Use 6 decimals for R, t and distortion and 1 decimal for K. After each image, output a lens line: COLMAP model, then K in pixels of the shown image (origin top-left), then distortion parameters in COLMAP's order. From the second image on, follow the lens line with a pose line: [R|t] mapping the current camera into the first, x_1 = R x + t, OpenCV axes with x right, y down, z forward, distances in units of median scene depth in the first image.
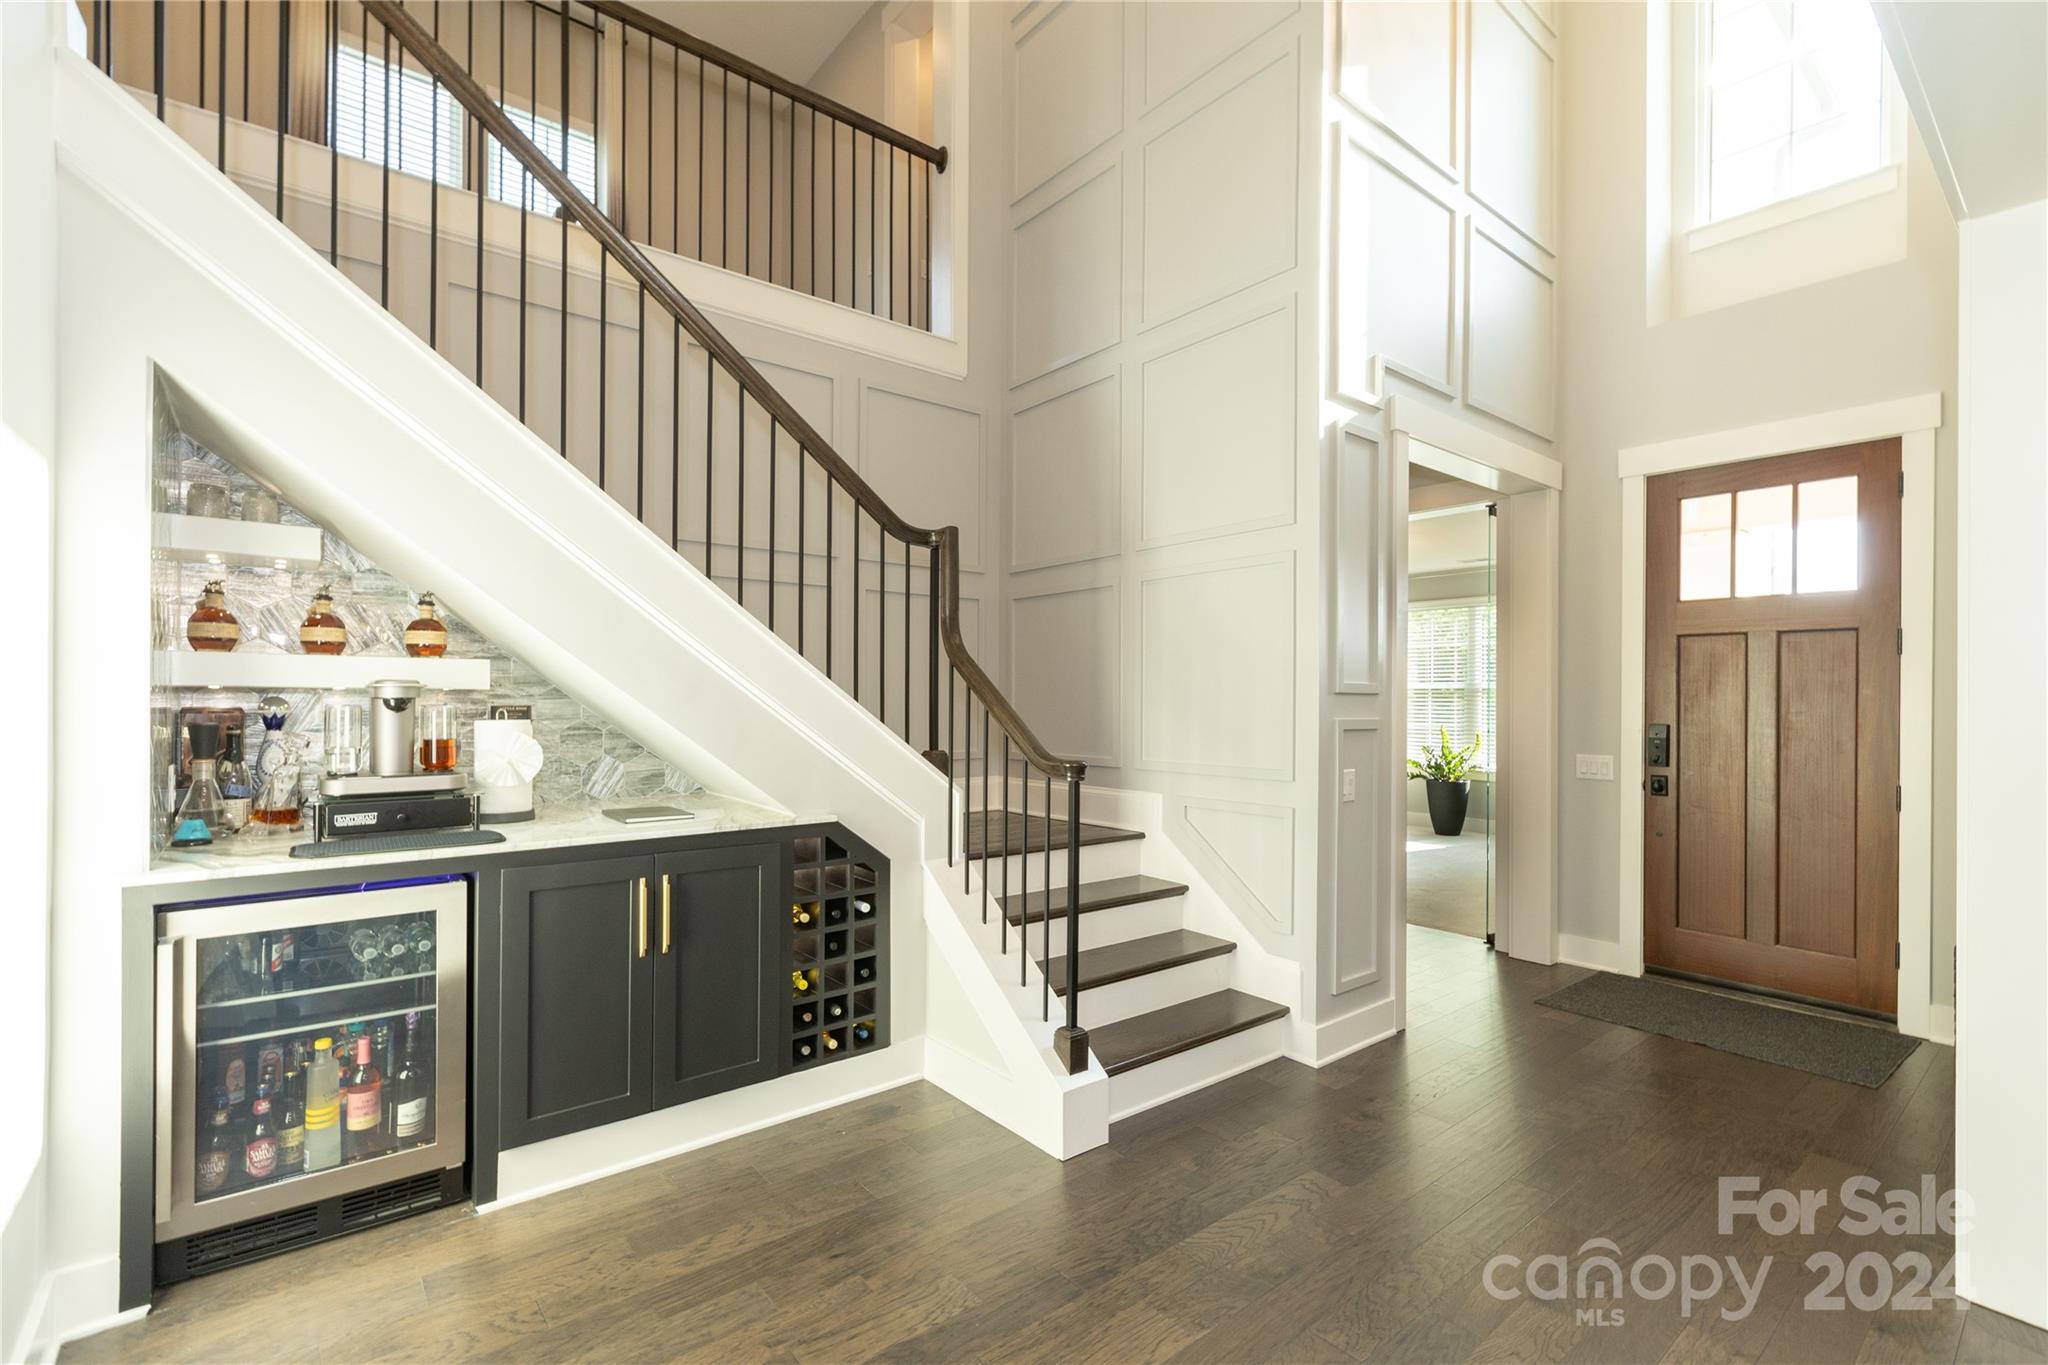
lens RADIAL K [[918.5, 0, 1026.0], [0, 918.5, 684.9], [0, 0, 1]] dist [-0.000400, -0.000148]
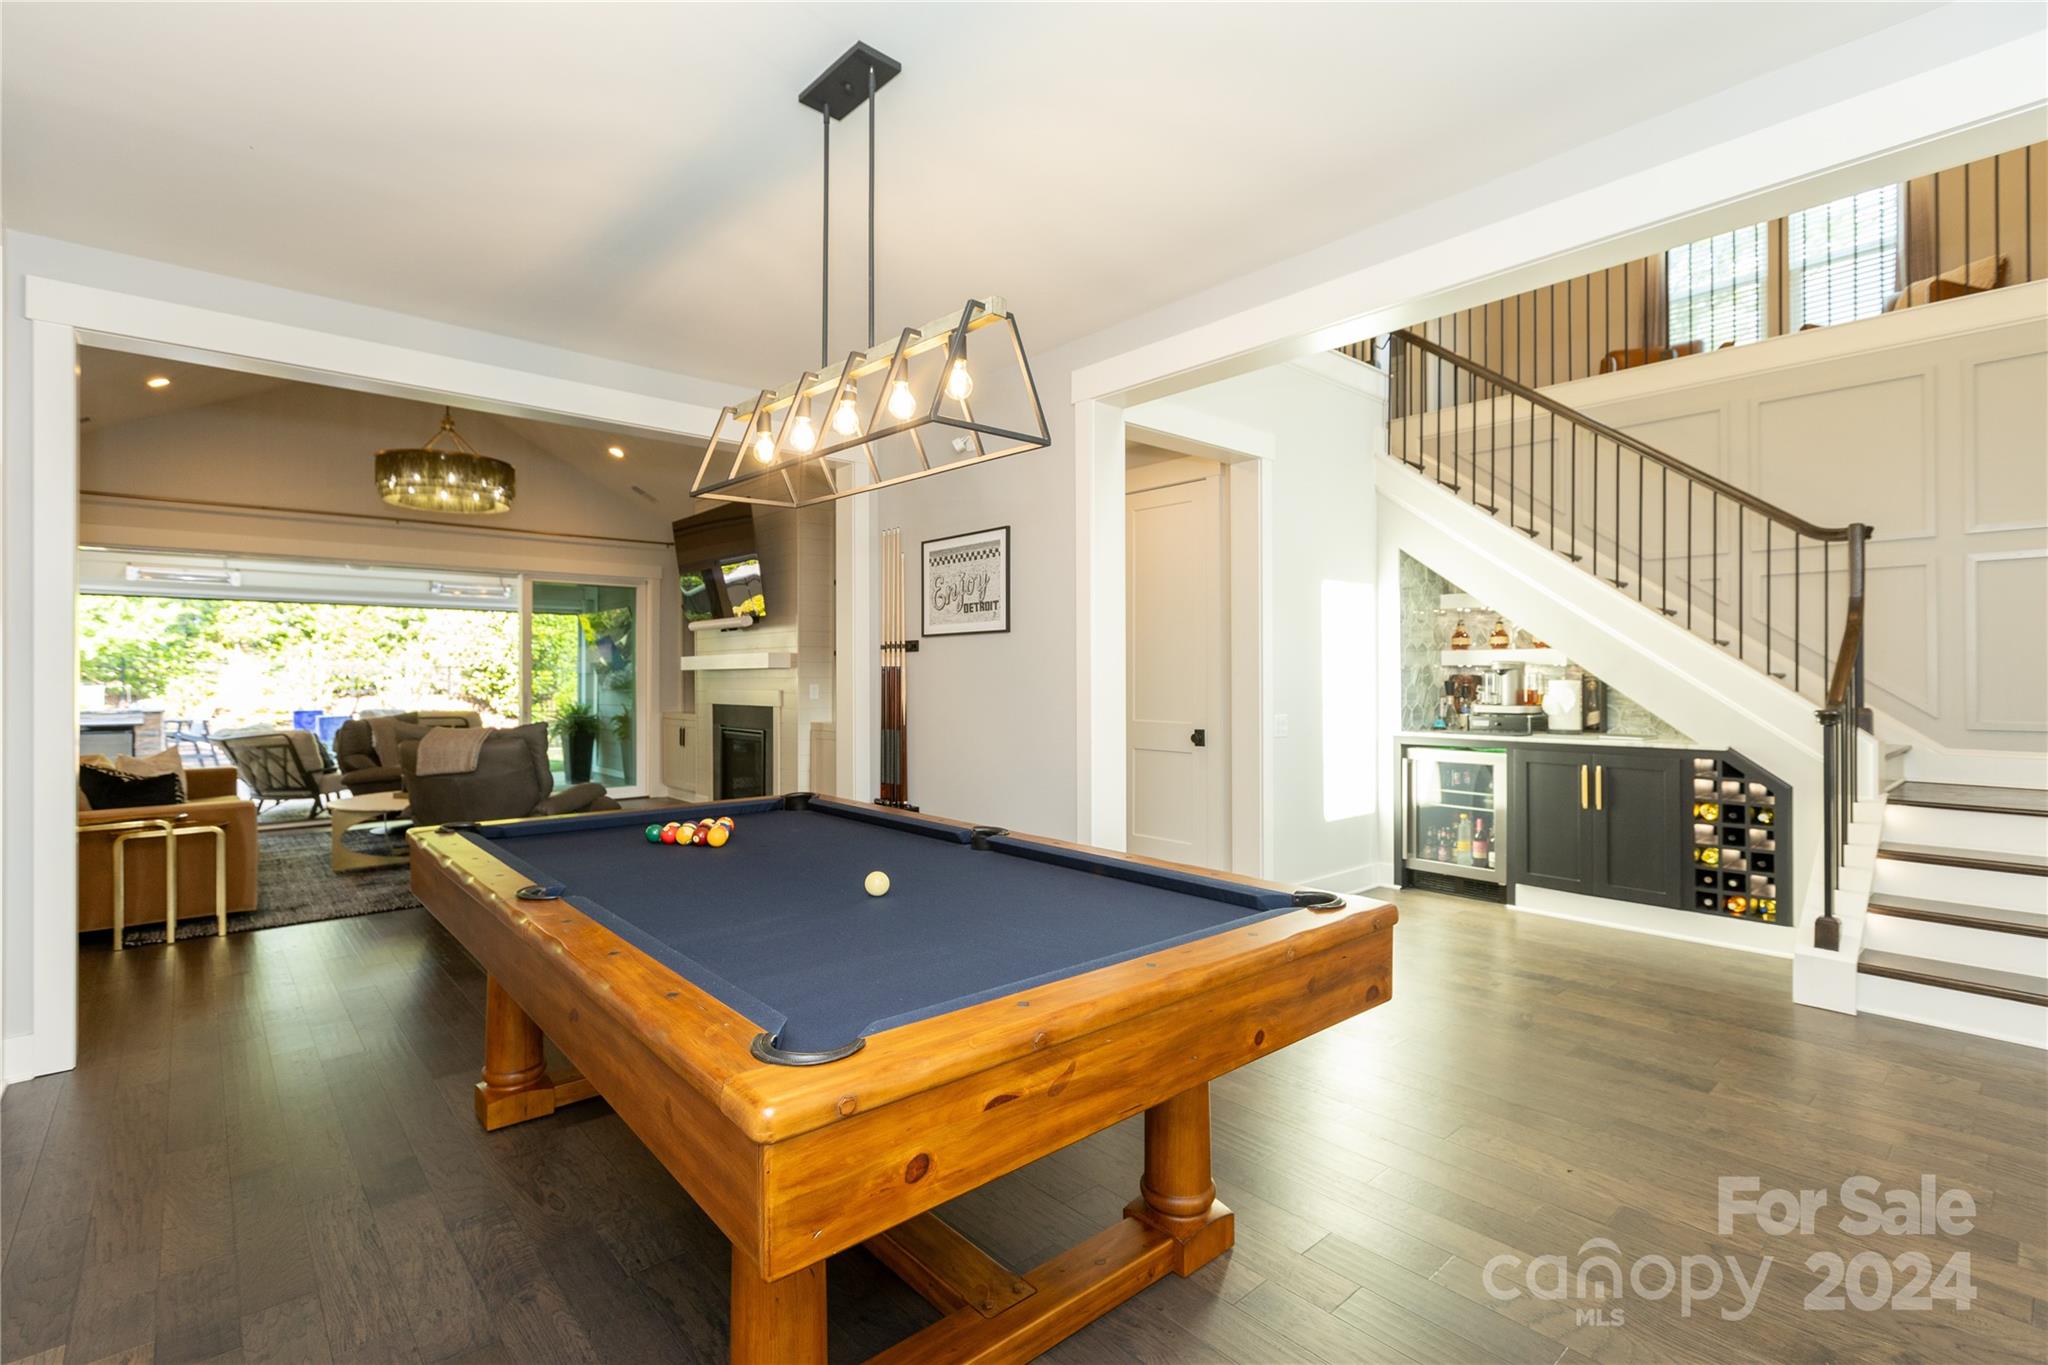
lens RADIAL K [[941.1, 0, 1024.0], [0, 941.1, 682.5], [0, 0, 1]] dist [-0.032301, 0.000072]
pose [[0.042412, -0.003789, -0.999093, 1.450775], [0.010237, 0.999942, -0.003357, 0.041848], [0.999048, -0.010086, 0.042448, -0.203526]]
